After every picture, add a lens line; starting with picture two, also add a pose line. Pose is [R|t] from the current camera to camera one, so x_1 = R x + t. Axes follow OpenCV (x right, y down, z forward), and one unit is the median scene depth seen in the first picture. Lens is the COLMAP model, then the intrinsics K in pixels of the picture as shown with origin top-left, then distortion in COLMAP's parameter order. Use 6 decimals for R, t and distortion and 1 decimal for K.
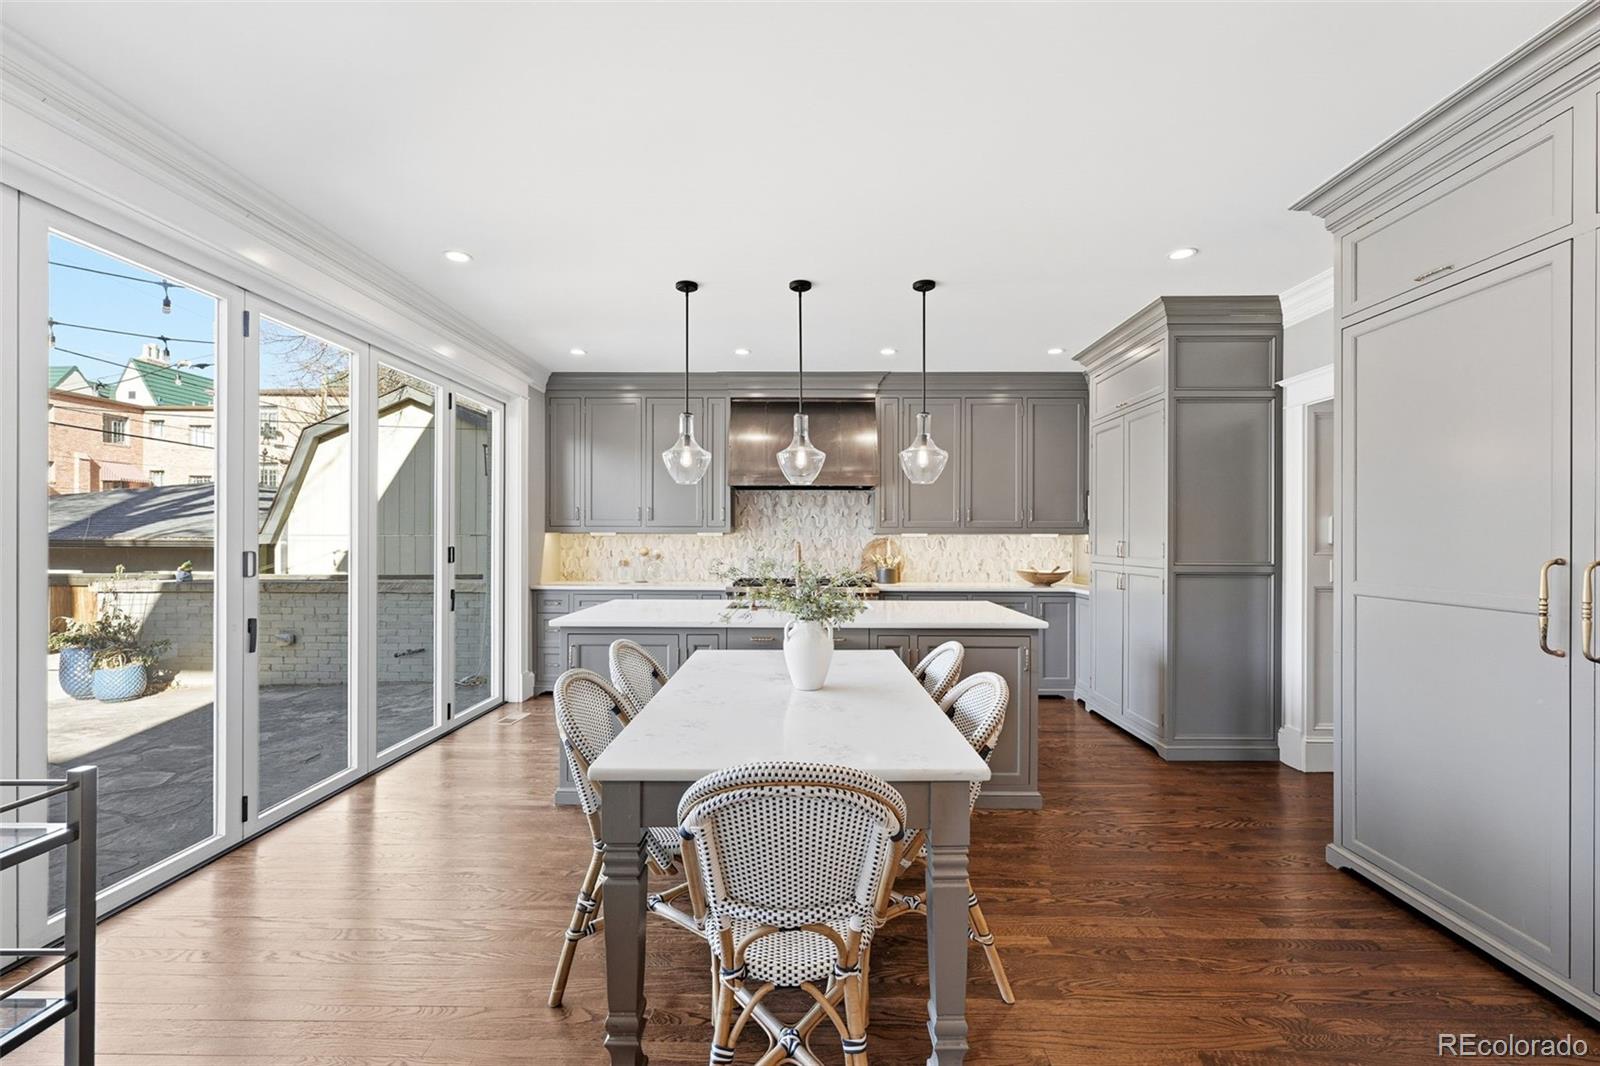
lens RADIAL K [[644.9, 0, 799.5], [0, 644.9, 537.7], [0, 0, 1]] dist [0.004673, -0.000136]
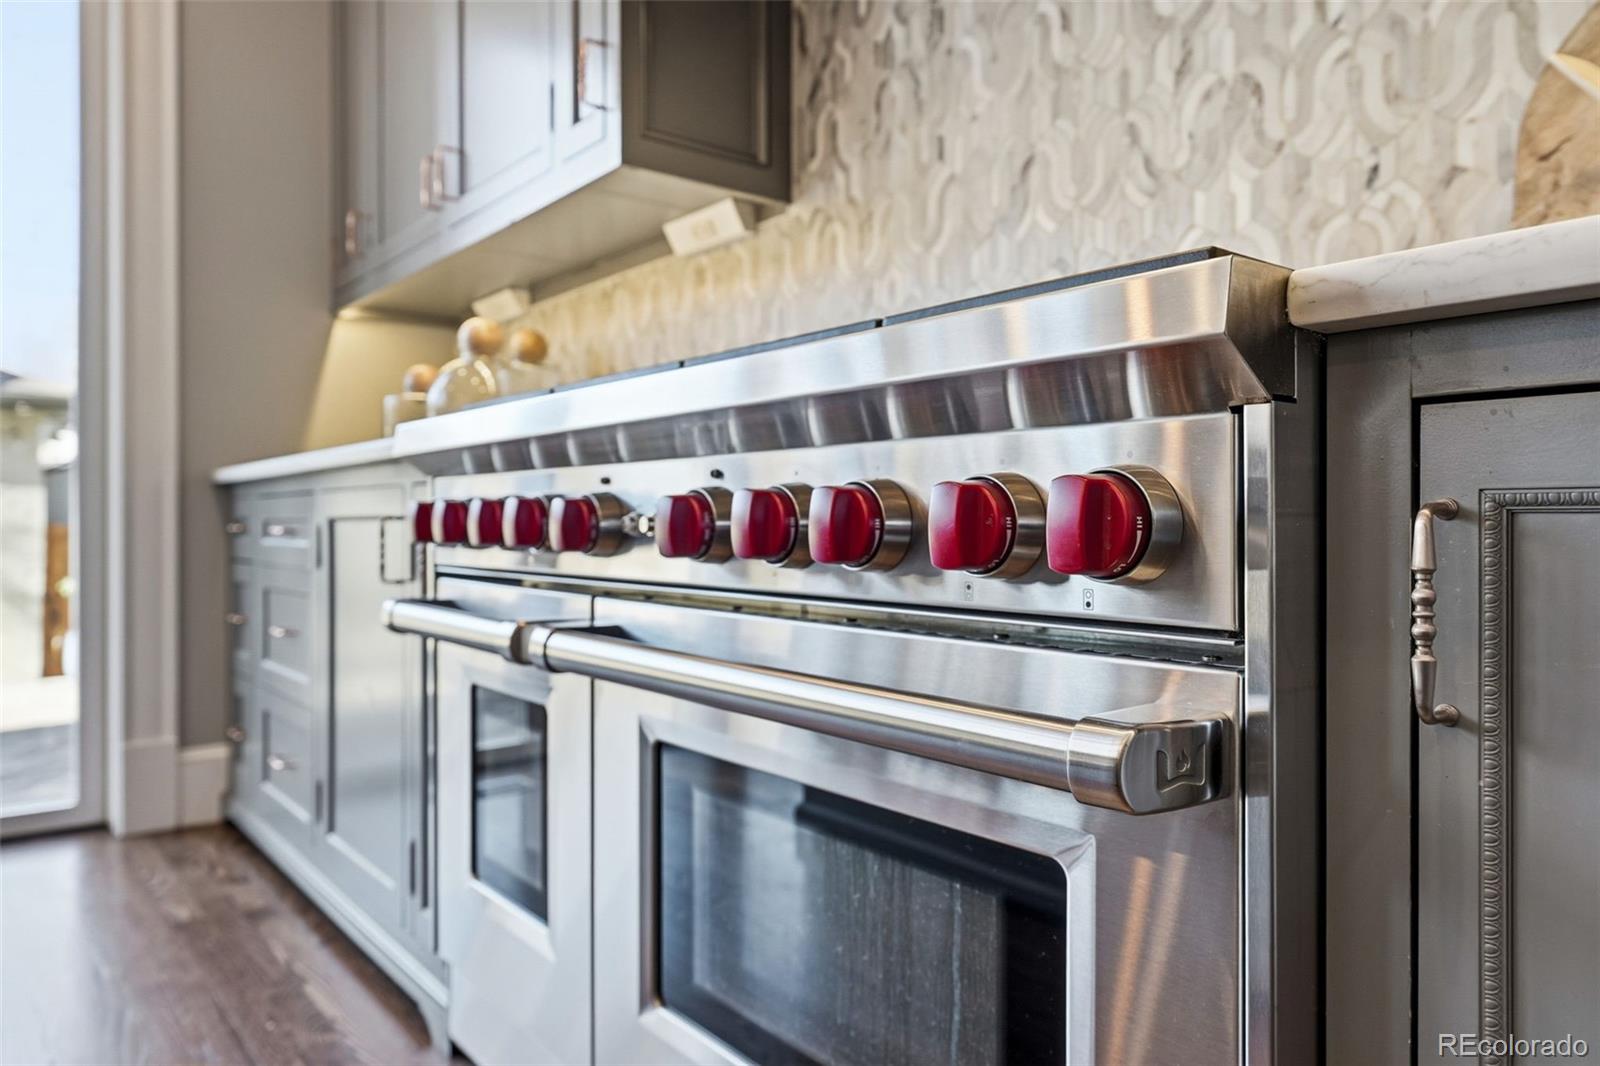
lens RADIAL K [[1083.8, 0, 800.7], [0, 1083.8, 531.6], [0, 0, 1]] dist [-0.003278, -0.000643]
pose [[0.637630, -0.002527, -0.770339, 0.157064], [0.004434, 0.999990, 0.000390, 0.092447], [0.770330, -0.003664, 0.637635, 0.790453]]
